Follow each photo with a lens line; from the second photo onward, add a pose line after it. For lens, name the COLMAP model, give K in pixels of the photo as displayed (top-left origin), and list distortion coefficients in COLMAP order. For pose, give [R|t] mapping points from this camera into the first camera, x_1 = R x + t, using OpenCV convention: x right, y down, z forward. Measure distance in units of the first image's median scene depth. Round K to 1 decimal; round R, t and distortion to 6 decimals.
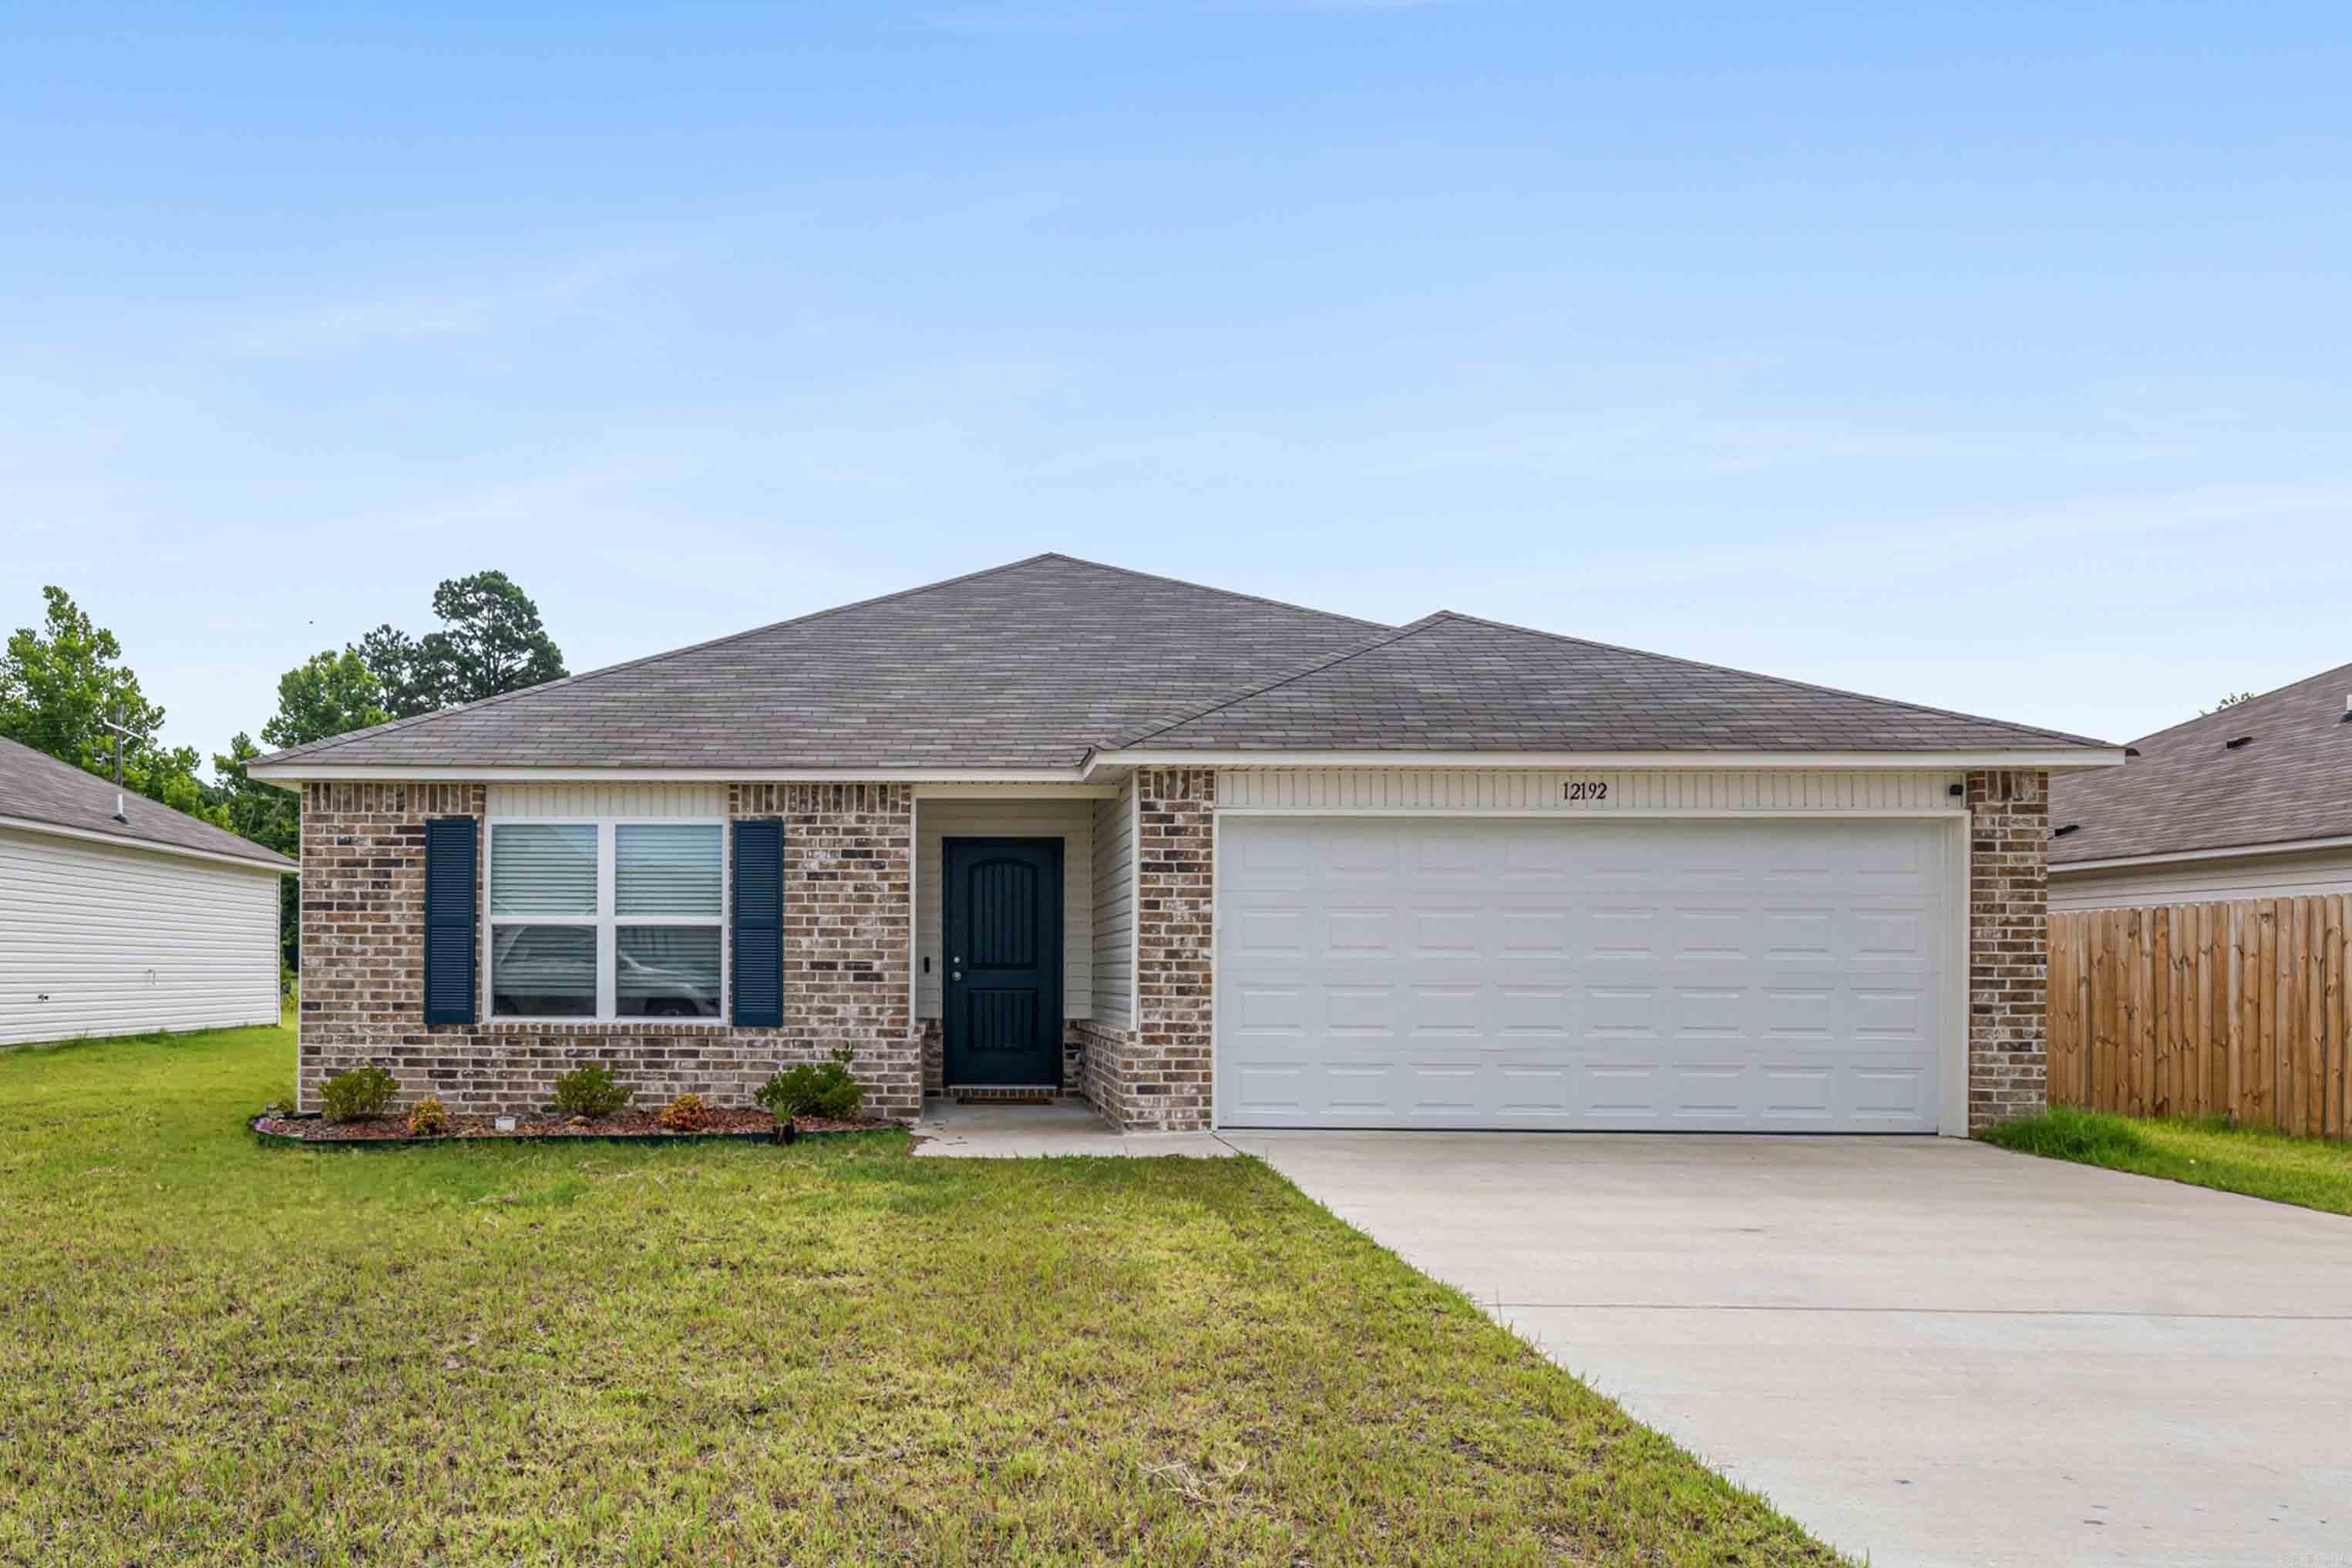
lens RADIAL K [[919.8, 0, 1176.0], [0, 919.8, 833.0], [0, 0, 1]] dist [-0.000418, -0.000025]
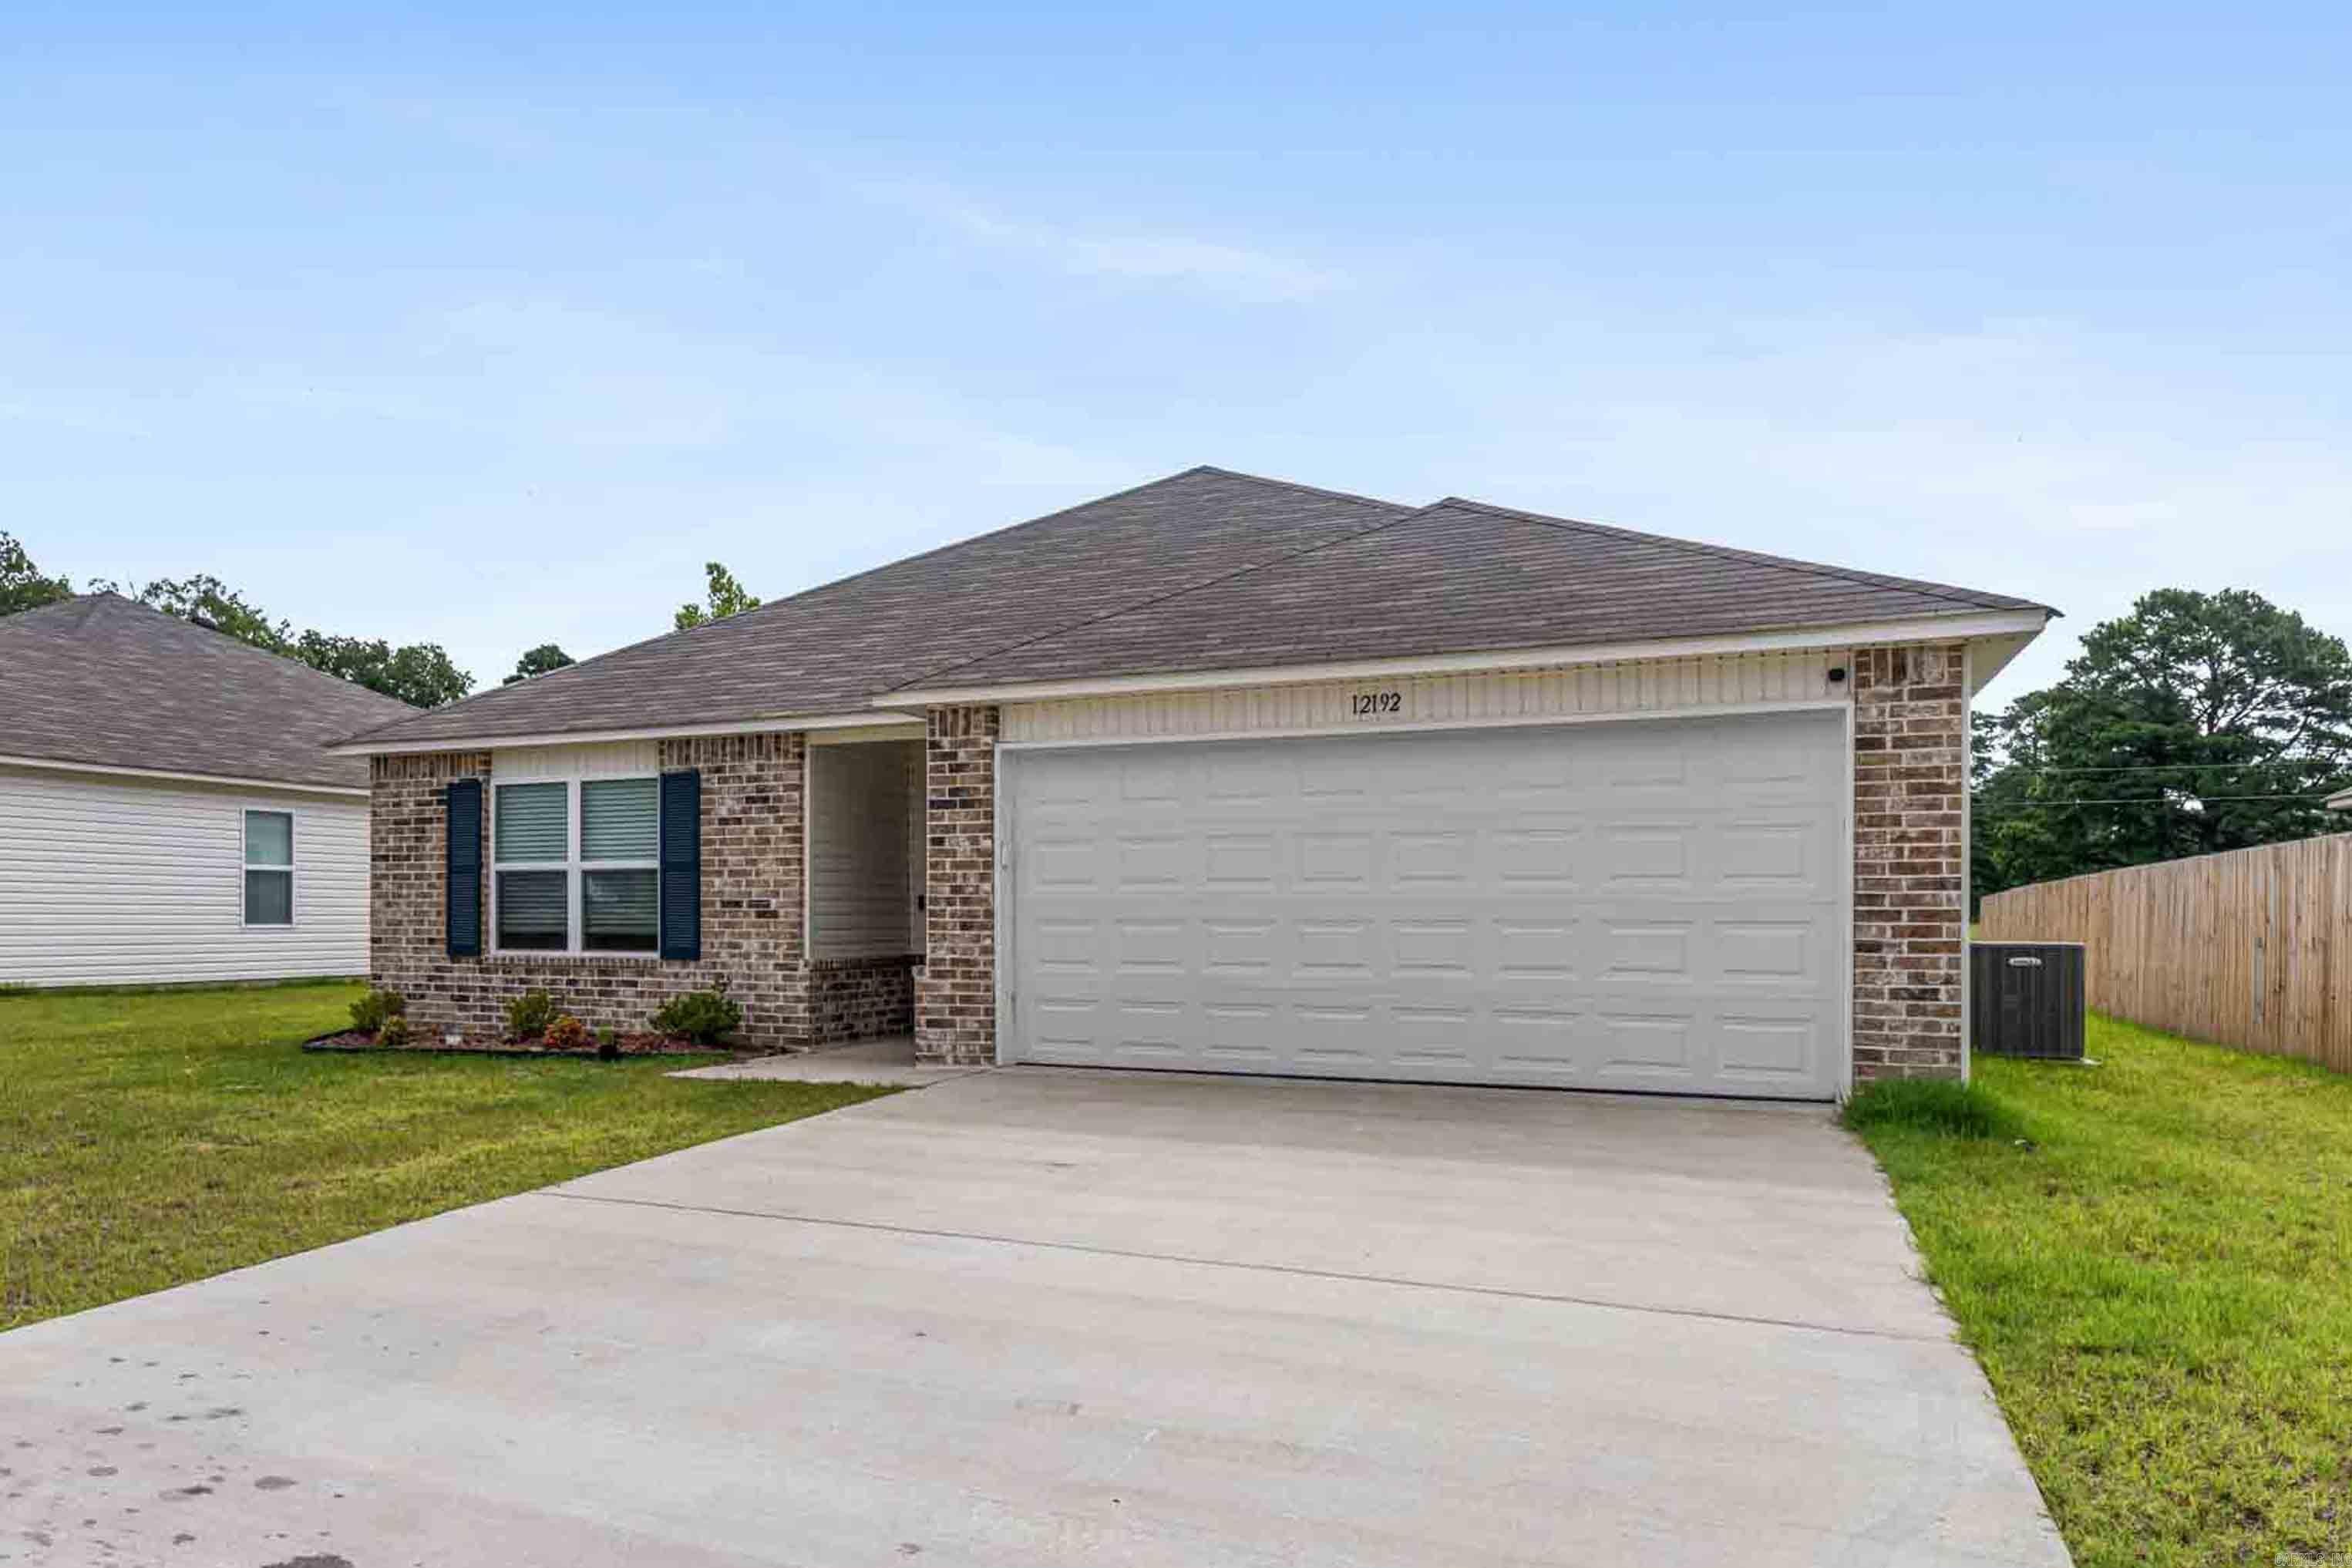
lens RADIAL K [[998.4, 0, 1176.6], [0, 998.4, 758.8], [0, 0, 1]] dist [-0.001089, -0.000128]
pose [[0.964276, -0.045688, -0.260929, 0.442257], [0.045583, 0.998940, -0.006454, 0.005010], [0.260947, -0.005671, 0.965336, 0.003675]]
